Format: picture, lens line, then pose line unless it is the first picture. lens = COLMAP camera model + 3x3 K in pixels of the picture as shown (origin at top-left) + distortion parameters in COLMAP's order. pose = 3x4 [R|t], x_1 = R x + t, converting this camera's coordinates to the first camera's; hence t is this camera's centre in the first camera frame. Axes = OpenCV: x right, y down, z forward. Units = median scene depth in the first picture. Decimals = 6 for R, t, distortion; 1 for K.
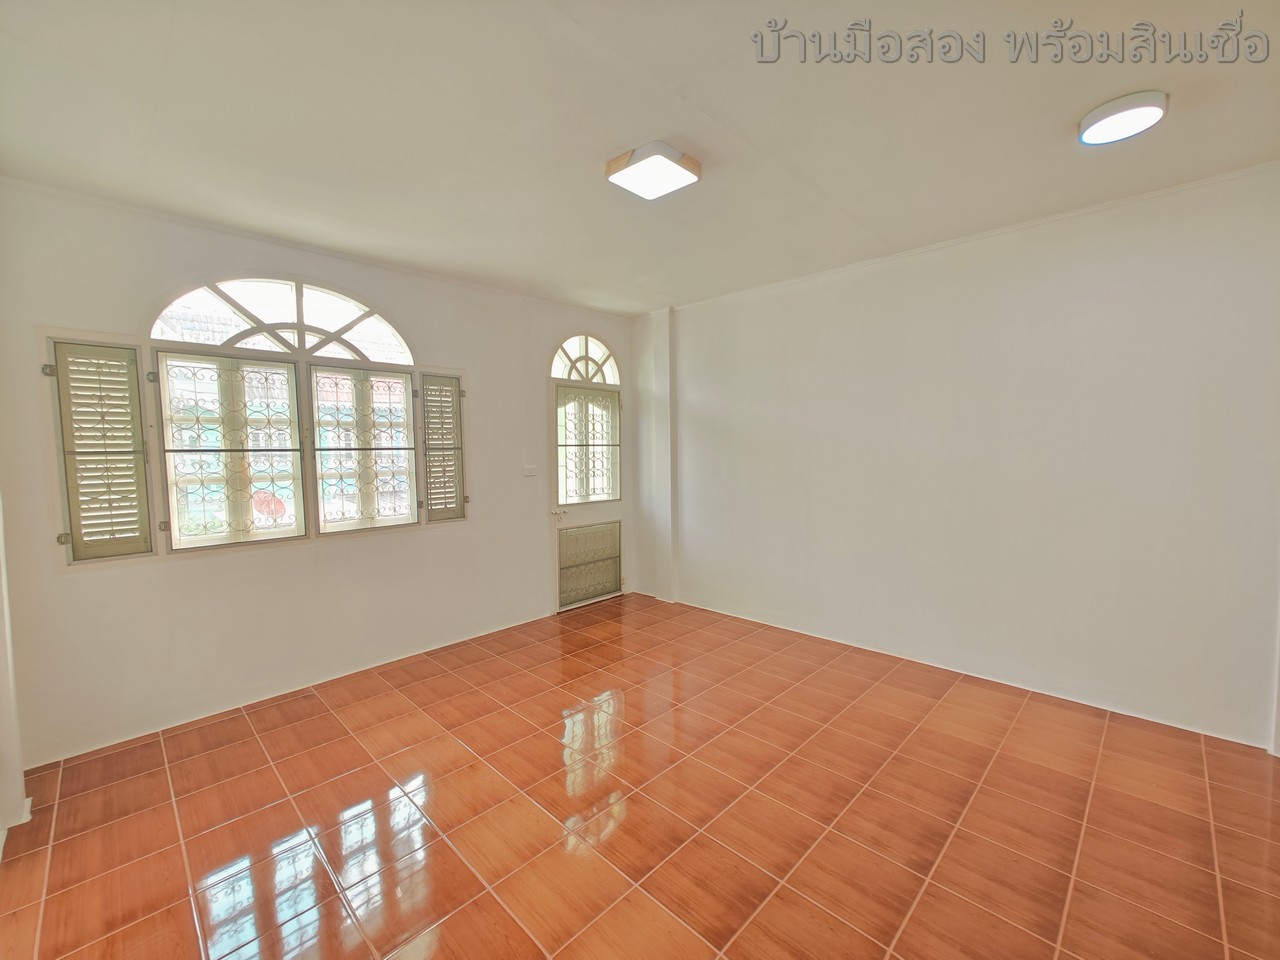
lens RADIAL K [[531.3, 0, 640.5], [0, 531.3, 481.8], [0, 0, 1]] dist [-0.005192, 0.002462]
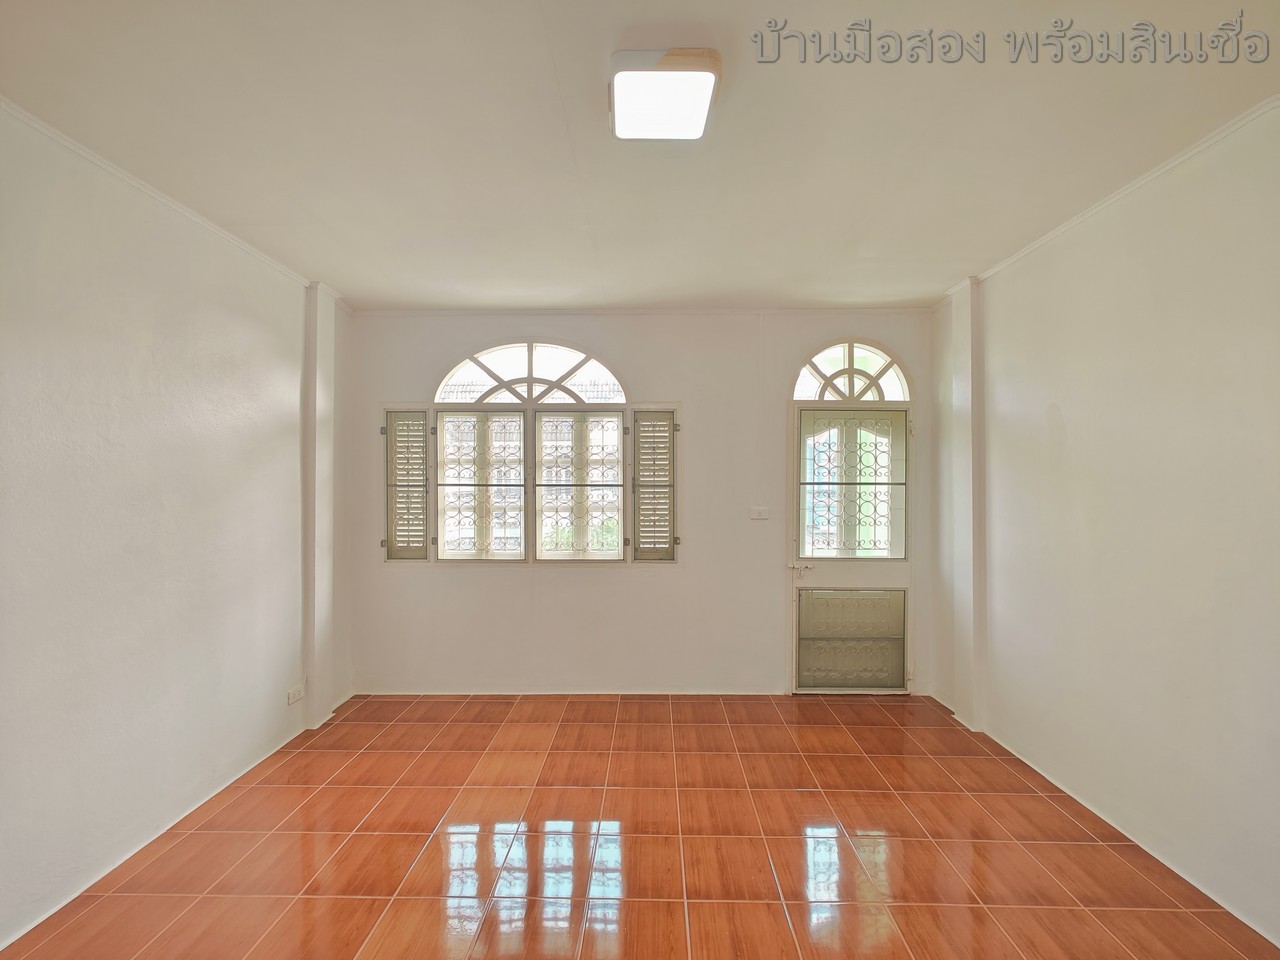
lens RADIAL K [[531.3, 0, 642.2], [0, 531.3, 484.4], [0, 0, 1]] dist [-0.005192, 0.002462]
pose [[0.688259, 0.010037, -0.725396, 0.325557], [-0.057133, 0.997549, -0.040406, -0.025872], [0.723212, 0.069253, 0.687145, 0.336206]]
